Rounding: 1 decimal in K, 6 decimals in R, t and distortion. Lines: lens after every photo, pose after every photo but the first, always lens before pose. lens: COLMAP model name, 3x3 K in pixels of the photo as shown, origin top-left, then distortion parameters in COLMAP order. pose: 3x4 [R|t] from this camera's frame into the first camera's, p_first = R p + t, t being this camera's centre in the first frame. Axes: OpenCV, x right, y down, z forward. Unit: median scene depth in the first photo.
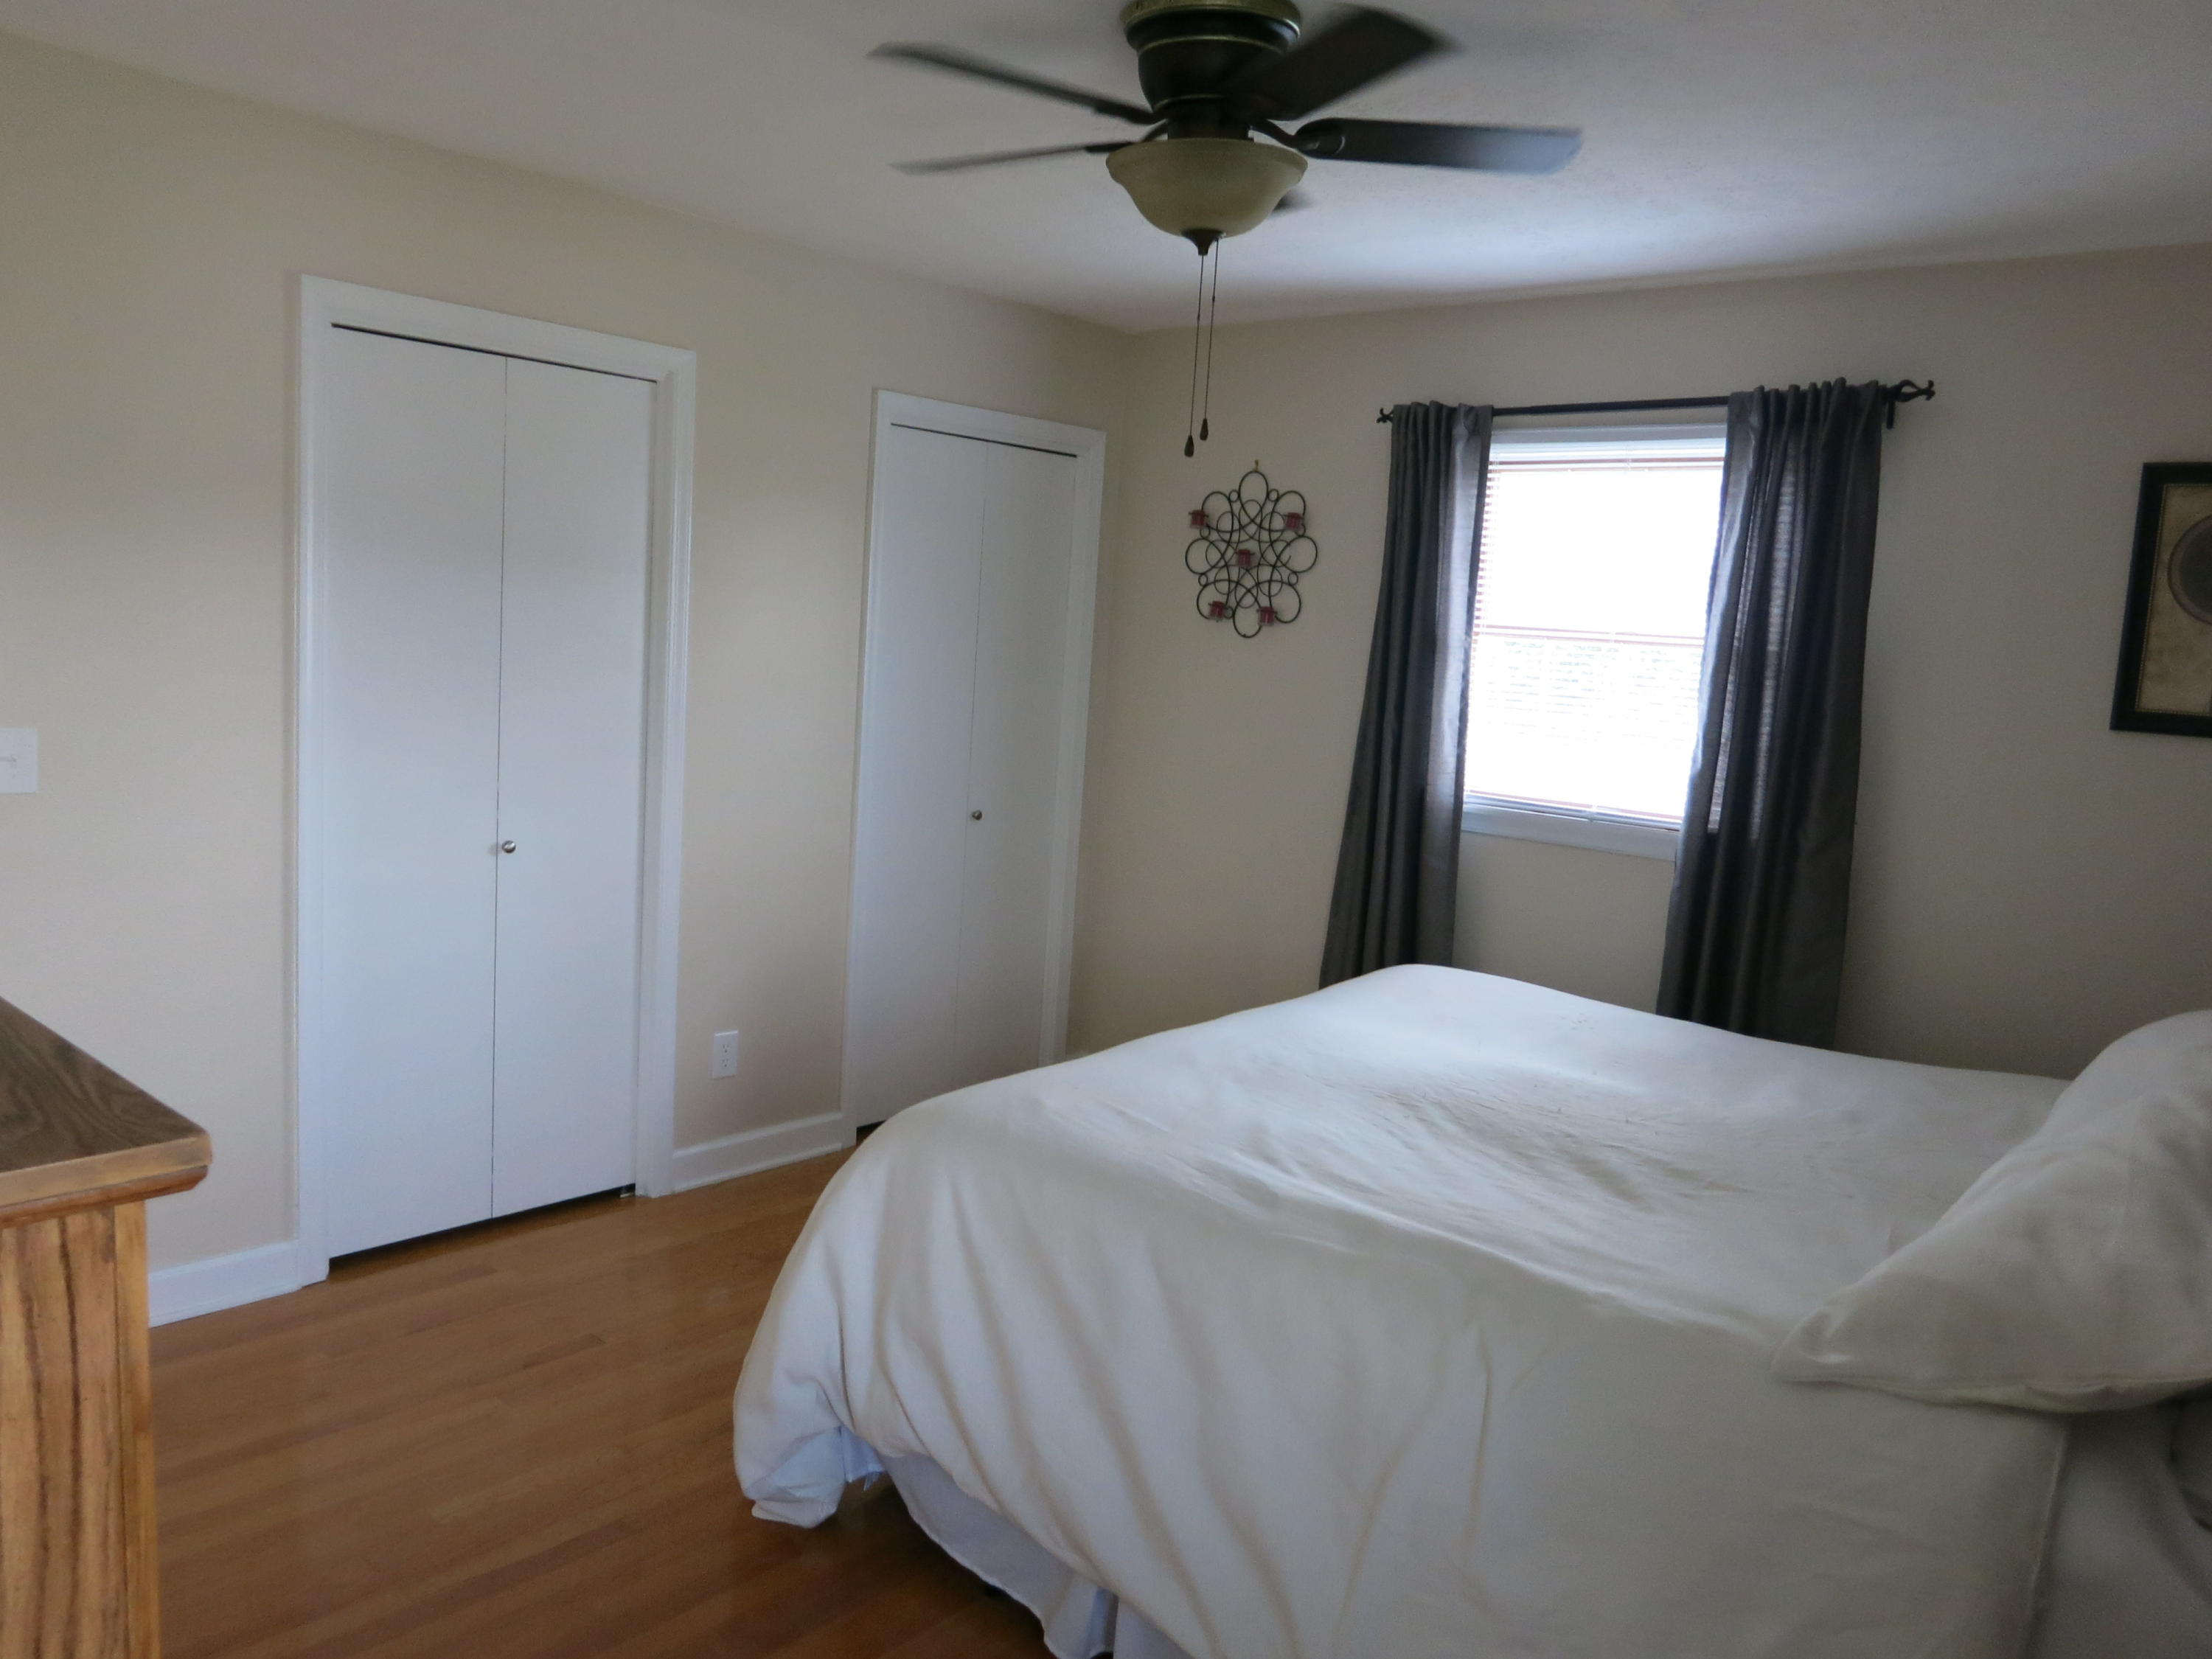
lens RADIAL K [[1639.4, 0, 1098.3], [0, 1639.4, 827.4], [0, 0, 1]] dist [-0.019360, -0.001309]
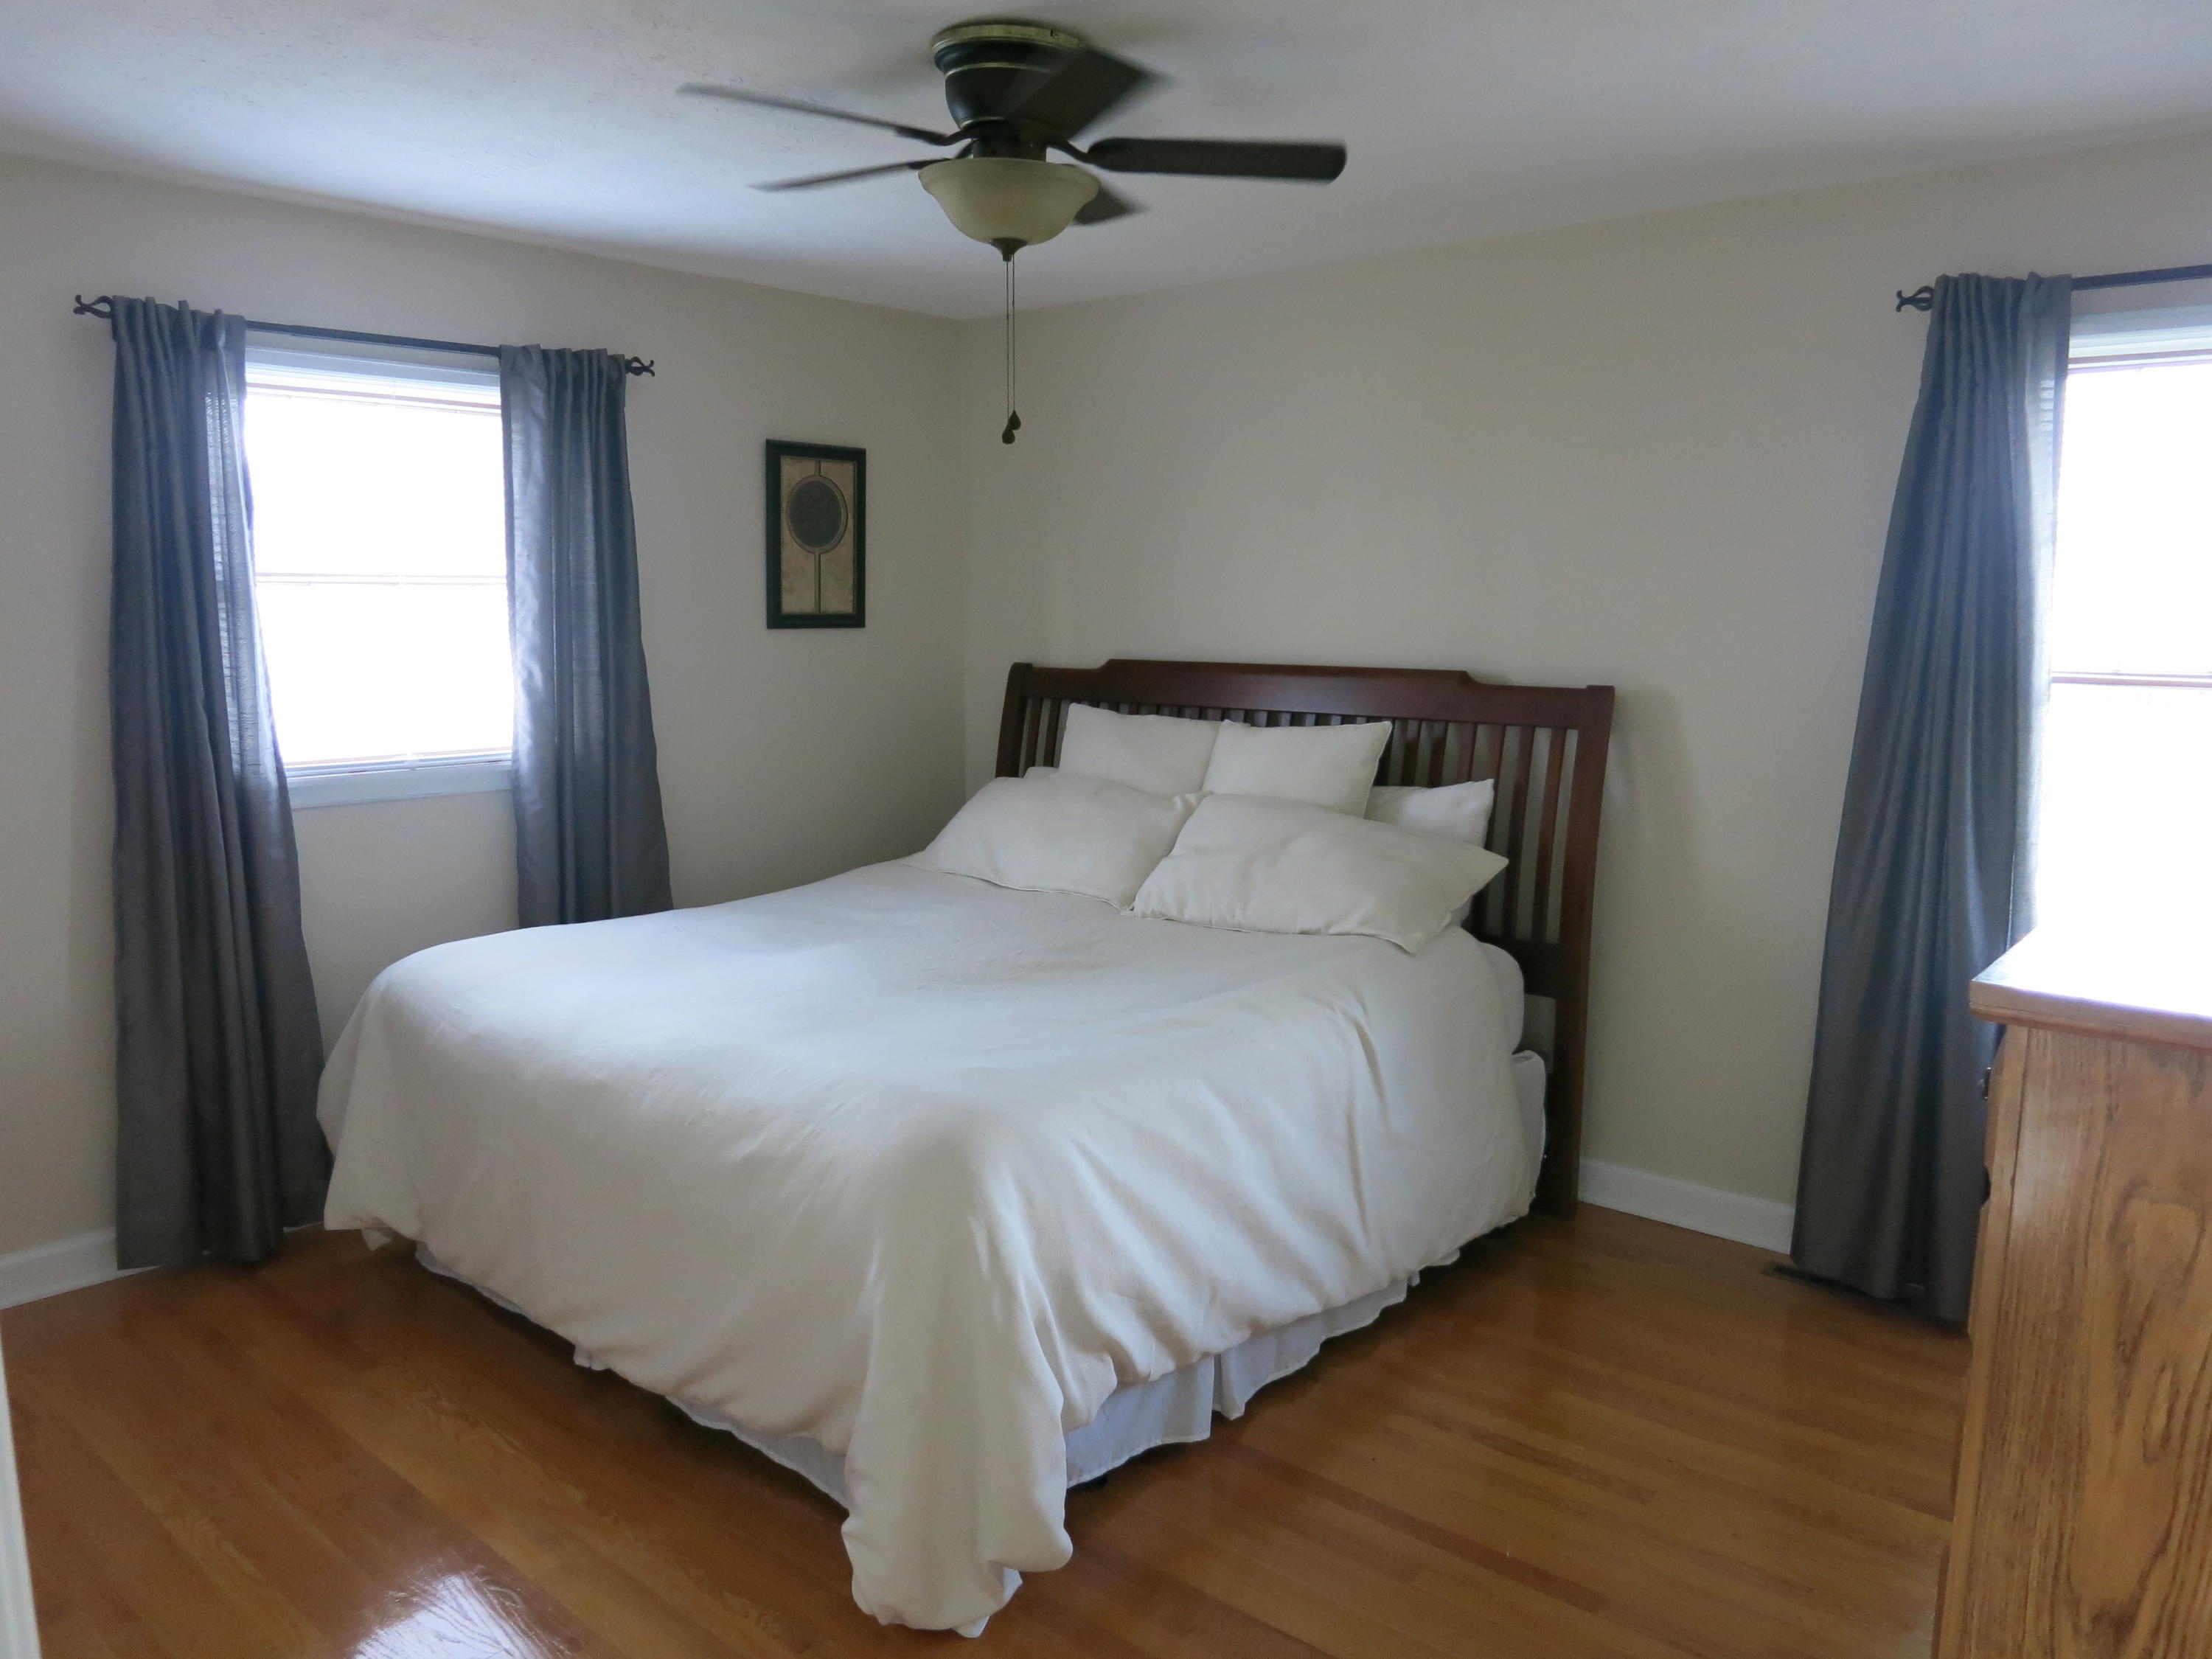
lens RADIAL K [[1639.4, 0, 1098.3], [0, 1639.4, 827.4], [0, 0, 1]] dist [-0.019360, -0.001309]
pose [[0.006168, -0.198359, 0.980110, -0.765850], [0.121414, 0.973026, 0.196161, -0.129989], [-0.992583, 0.117790, 0.030085, 0.661245]]
